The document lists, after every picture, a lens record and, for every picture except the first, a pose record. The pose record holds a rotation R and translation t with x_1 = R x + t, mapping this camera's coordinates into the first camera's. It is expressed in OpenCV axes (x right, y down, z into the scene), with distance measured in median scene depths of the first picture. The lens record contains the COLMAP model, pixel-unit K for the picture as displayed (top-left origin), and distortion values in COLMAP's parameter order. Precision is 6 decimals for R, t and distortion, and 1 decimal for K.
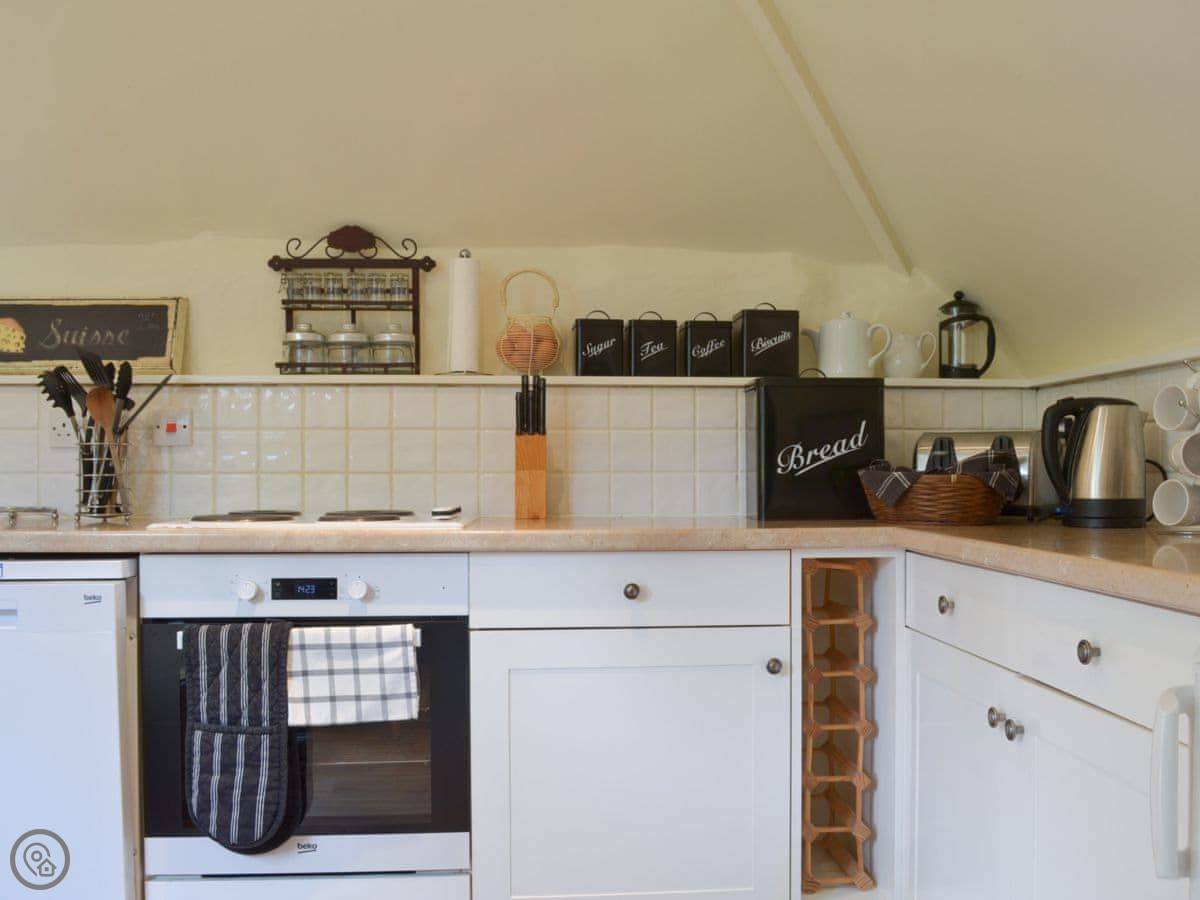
lens RADIAL K [[1145.9, 0, 603.8], [0, 1145.9, 429.3], [0, 0, 1]] dist [-0.049314, 0.020395]
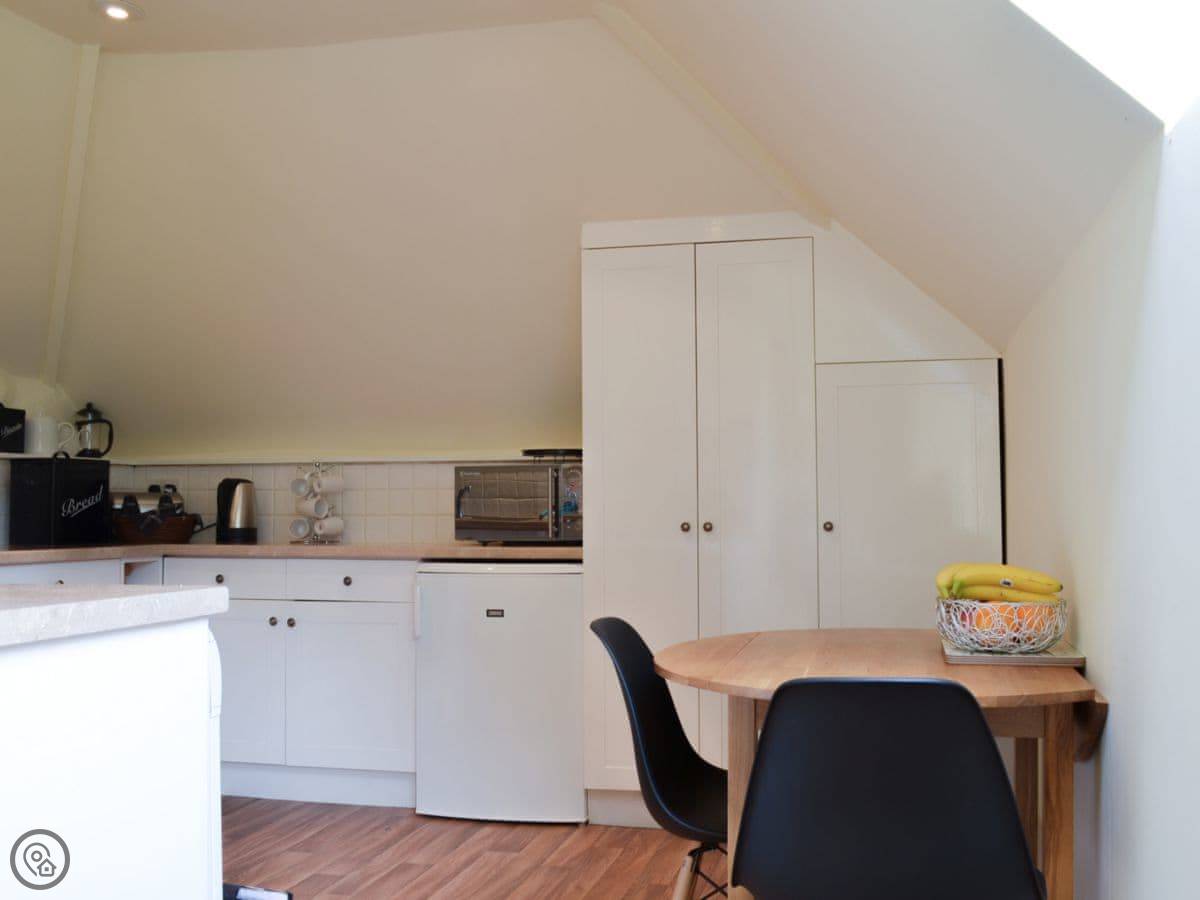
lens RADIAL K [[1145.9, 0, 603.8], [0, 1145.9, 429.3], [0, 0, 1]] dist [-0.049314, 0.020395]
pose [[0.363479, 0.065448, 0.929301, -1.085307], [-0.030045, 0.997834, -0.058523, -0.013880], [-0.931118, -0.006648, 0.364658, -0.316798]]
